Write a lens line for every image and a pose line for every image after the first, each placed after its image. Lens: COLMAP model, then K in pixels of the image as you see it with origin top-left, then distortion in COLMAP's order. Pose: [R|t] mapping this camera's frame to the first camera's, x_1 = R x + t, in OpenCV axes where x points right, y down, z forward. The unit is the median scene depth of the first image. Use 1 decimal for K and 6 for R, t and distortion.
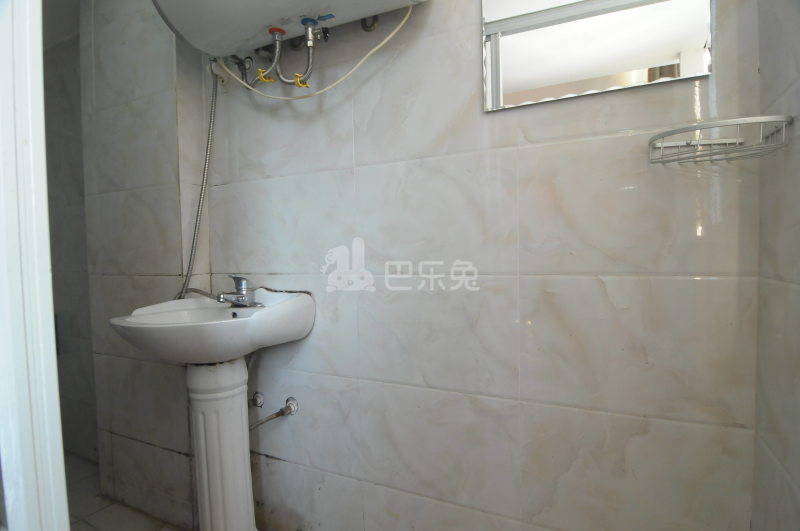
lens RADIAL K [[425.1, 0, 400.0], [0, 425.1, 265.5], [0, 0, 1]] dist [-0.018512, 0.000582]
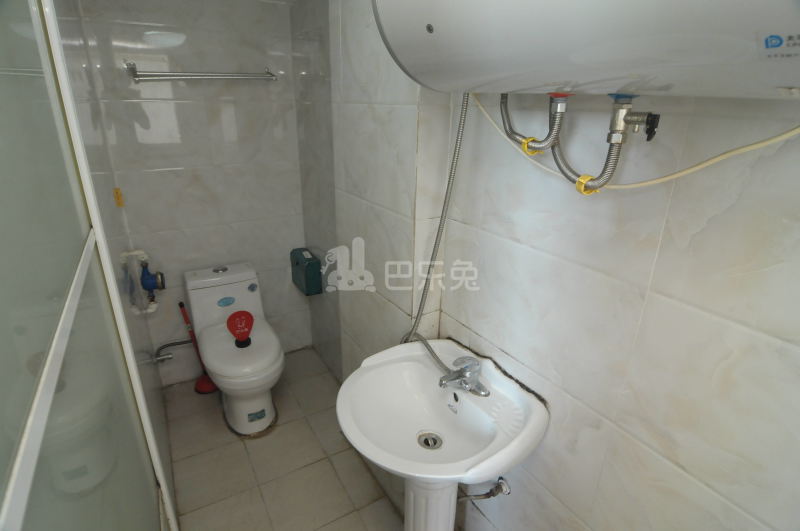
lens RADIAL K [[425.1, 0, 400.0], [0, 425.1, 265.5], [0, 0, 1]] dist [-0.018512, 0.000582]
pose [[0.846581, 0.229286, -0.480343, -0.110689], [-0.054854, 0.935237, 0.349746, -0.409831], [0.529426, -0.269740, 0.804331, 0.261191]]
